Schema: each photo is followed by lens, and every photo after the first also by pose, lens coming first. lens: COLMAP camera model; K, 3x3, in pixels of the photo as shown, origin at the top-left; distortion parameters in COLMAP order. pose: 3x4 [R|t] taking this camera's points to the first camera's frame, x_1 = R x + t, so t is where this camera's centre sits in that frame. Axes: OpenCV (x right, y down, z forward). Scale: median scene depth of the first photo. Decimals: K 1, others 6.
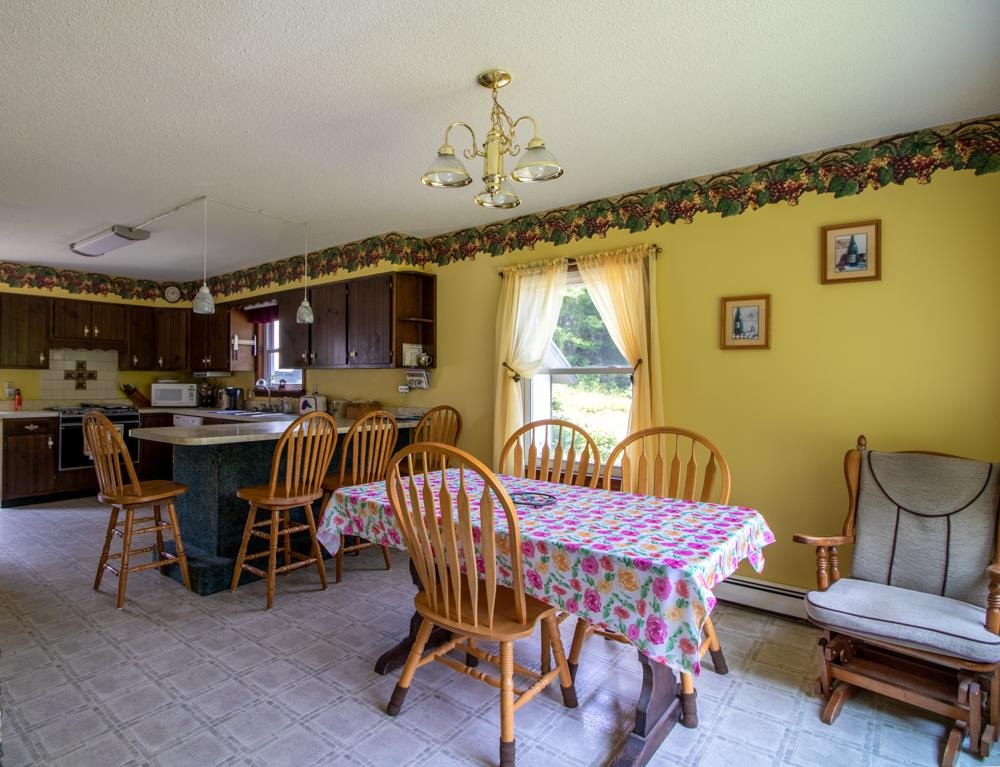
lens RADIAL K [[557.6, 0, 442.2], [0, 557.6, 376.6], [0, 0, 1]] dist [-0.004017, -0.001643]
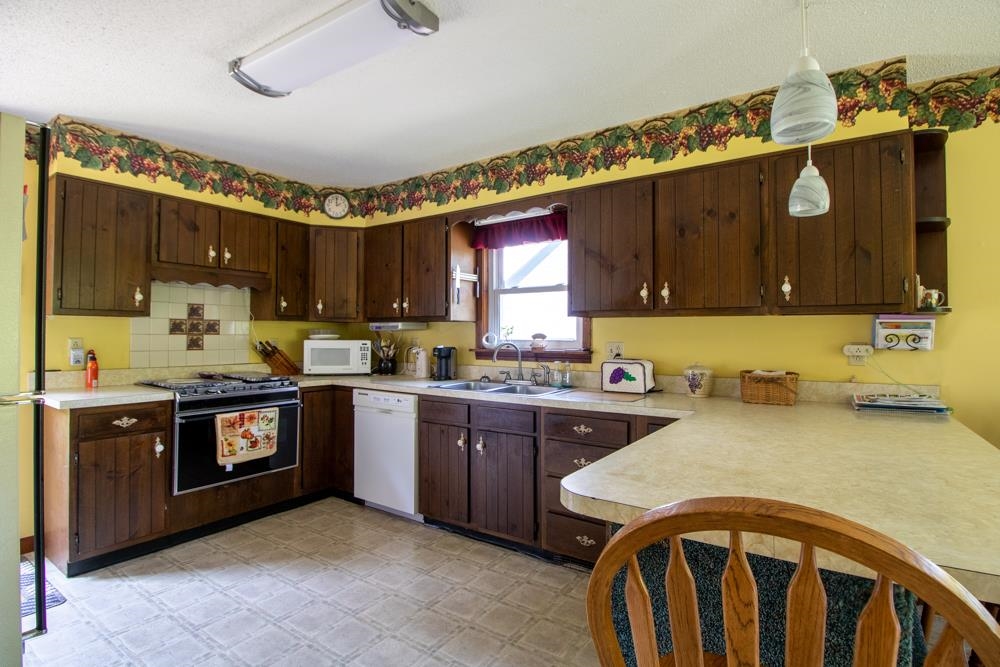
lens RADIAL K [[488.9, 0, 517.6], [0, 488.9, 326.0], [0, 0, 1]] dist [-0.002451, -0.008279]
pose [[0.991892, 0.001013, 0.127081, -0.362345], [0.000157, 0.999958, -0.009202, 0.001529], [-0.127085, 0.009147, 0.991850, 0.415104]]
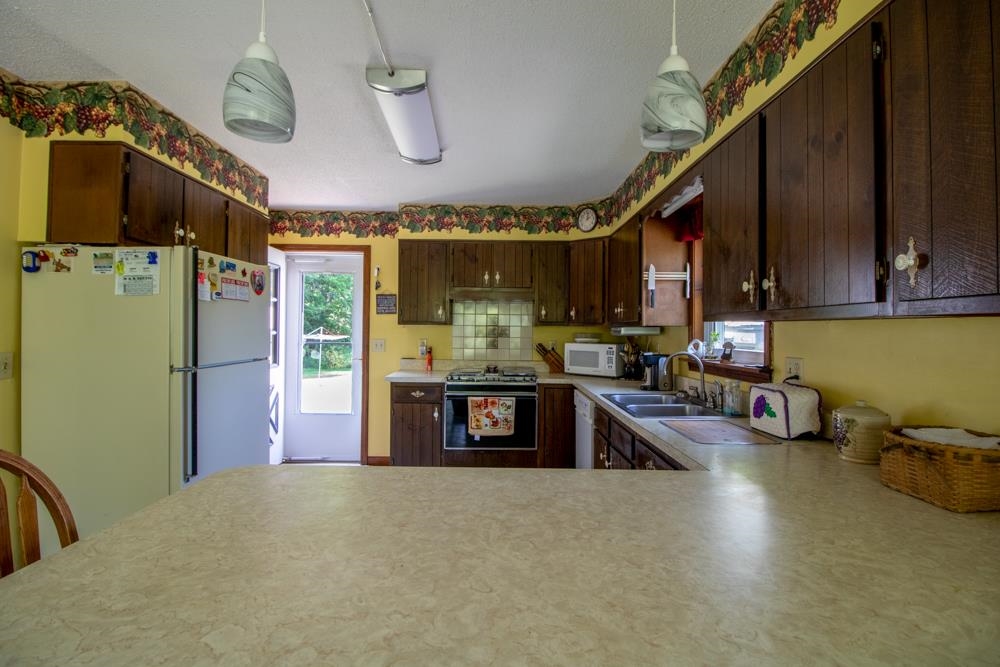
lens RADIAL K [[488.9, 0, 501.0], [0, 488.9, 326.5], [0, 0, 1]] dist [-0.002451, -0.008279]
pose [[0.658654, -0.003996, -0.752436, -0.084960], [-0.000939, 0.999981, -0.006133, -0.005757], [0.752446, 0.004746, 0.658637, 0.525768]]
